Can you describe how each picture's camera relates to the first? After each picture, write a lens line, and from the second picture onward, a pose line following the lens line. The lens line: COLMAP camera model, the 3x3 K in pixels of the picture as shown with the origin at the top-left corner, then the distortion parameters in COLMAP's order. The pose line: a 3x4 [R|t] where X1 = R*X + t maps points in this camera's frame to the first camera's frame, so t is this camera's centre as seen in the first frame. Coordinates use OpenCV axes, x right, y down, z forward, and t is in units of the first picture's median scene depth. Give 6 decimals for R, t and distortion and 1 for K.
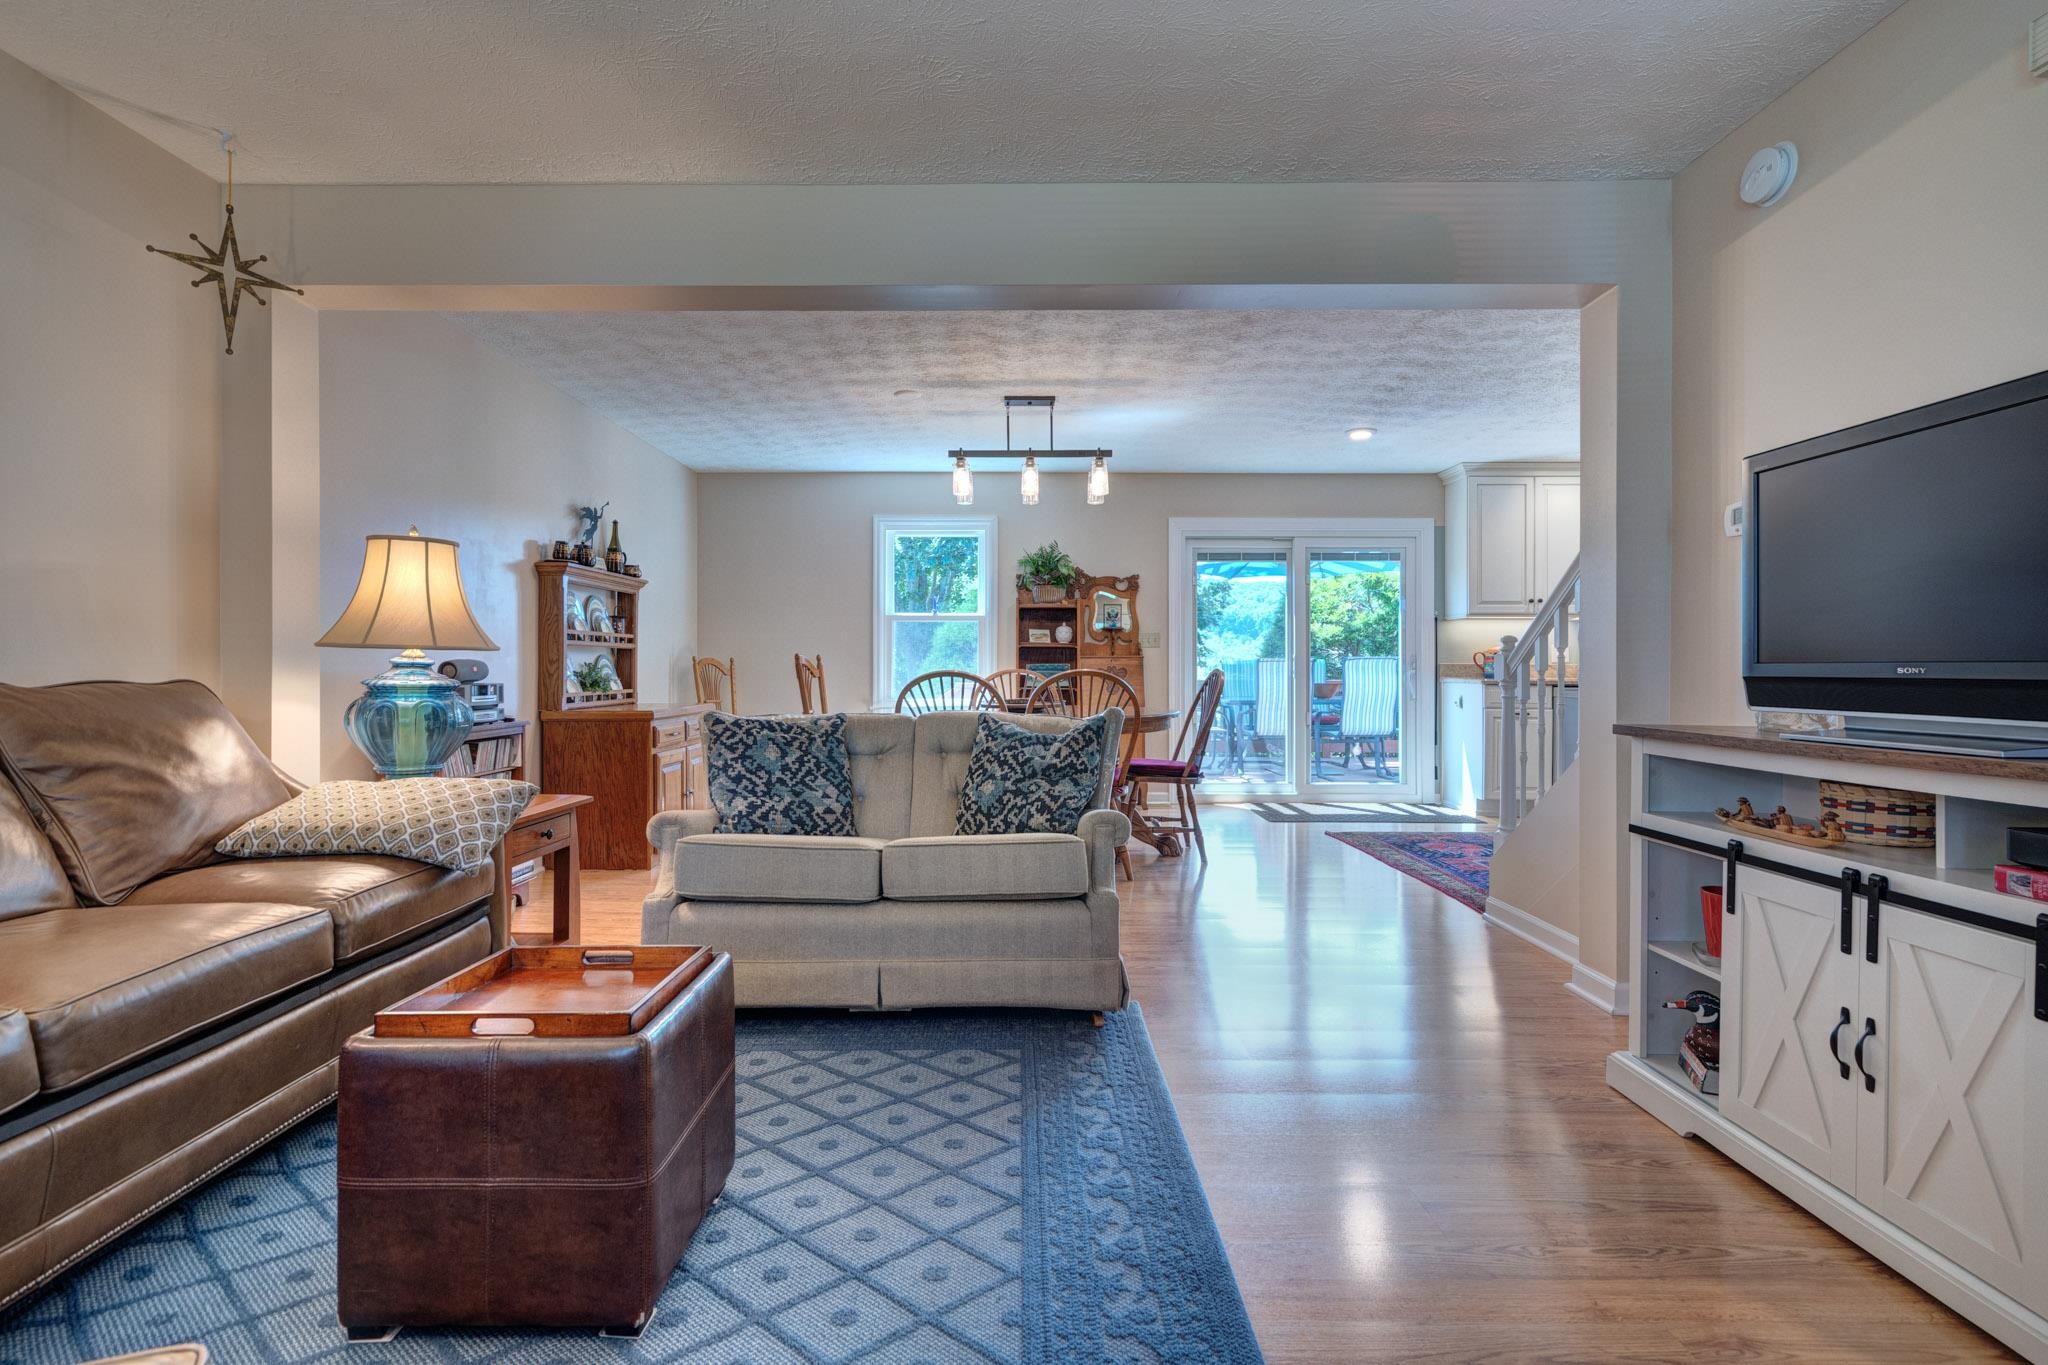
lens RADIAL K [[974.5, 0, 1001.1], [0, 974.5, 664.3], [0, 0, 1]] dist [0.000739, 0.000773]
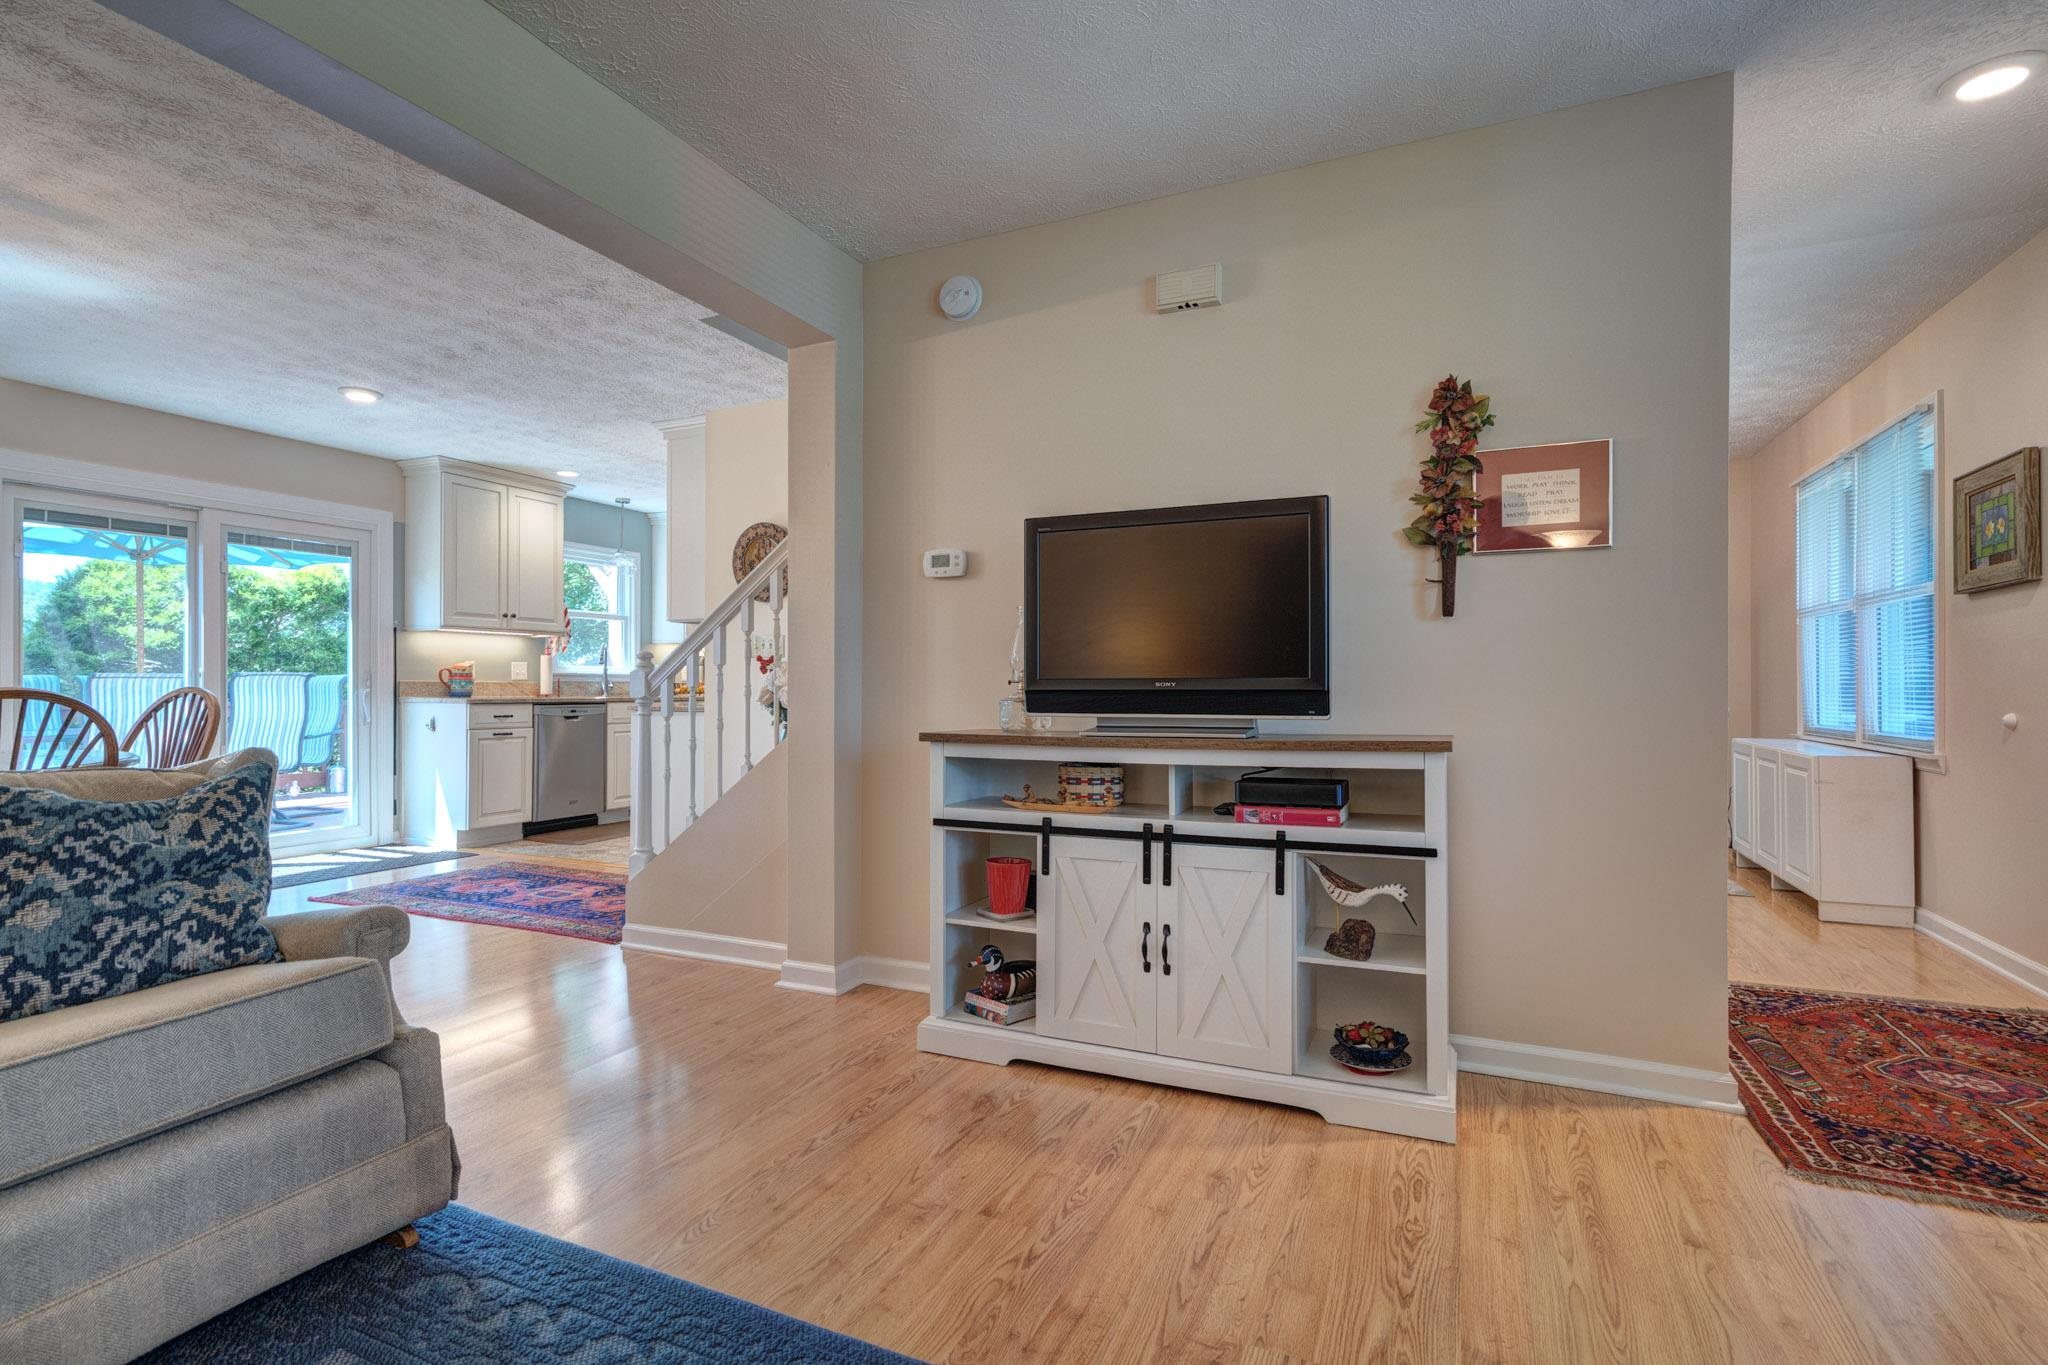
lens RADIAL K [[979.0, 0, 1019.2], [0, 979.0, 680.9], [0, 0, 1]] dist [-0.000883, 0.000499]
pose [[0.406197, 0.003894, 0.913777, -0.175358], [-0.001371, 0.999992, -0.003652, 0.002451], [-0.913784, 0.000231, 0.406200, 0.204020]]
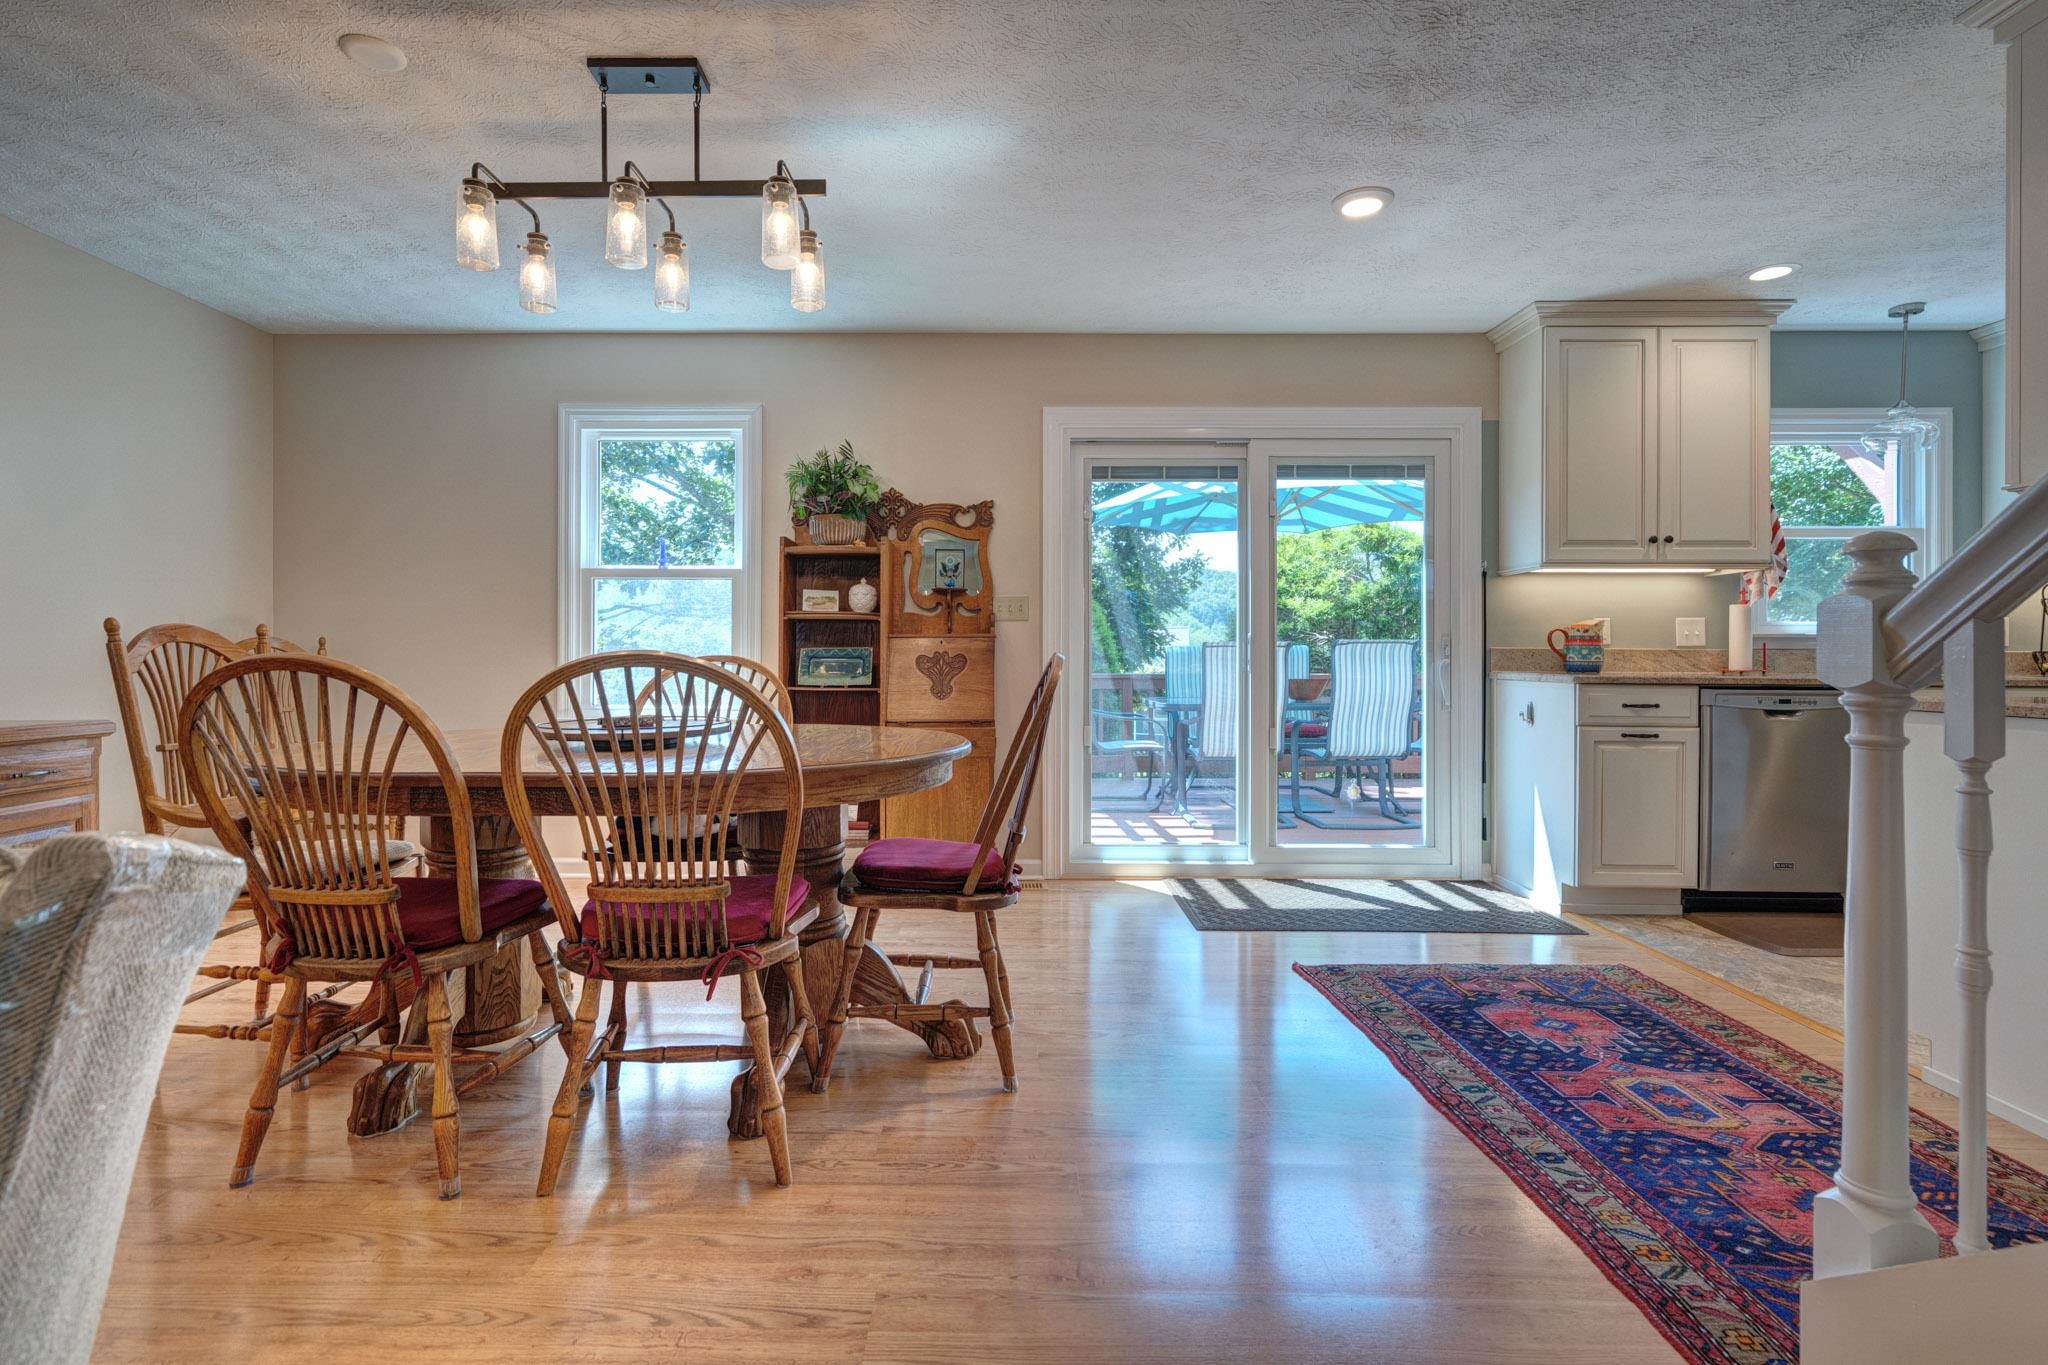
lens RADIAL K [[991.1, 0, 979.6], [0, 991.1, 656.9], [0, 0, 1]] dist [0.003141, 0.000330]
pose [[0.999963, 0.001700, -0.008396, 0.199408], [-0.001687, 0.999997, 0.001586, 0.006150], [0.008398, -0.001572, 0.999963, 0.550439]]
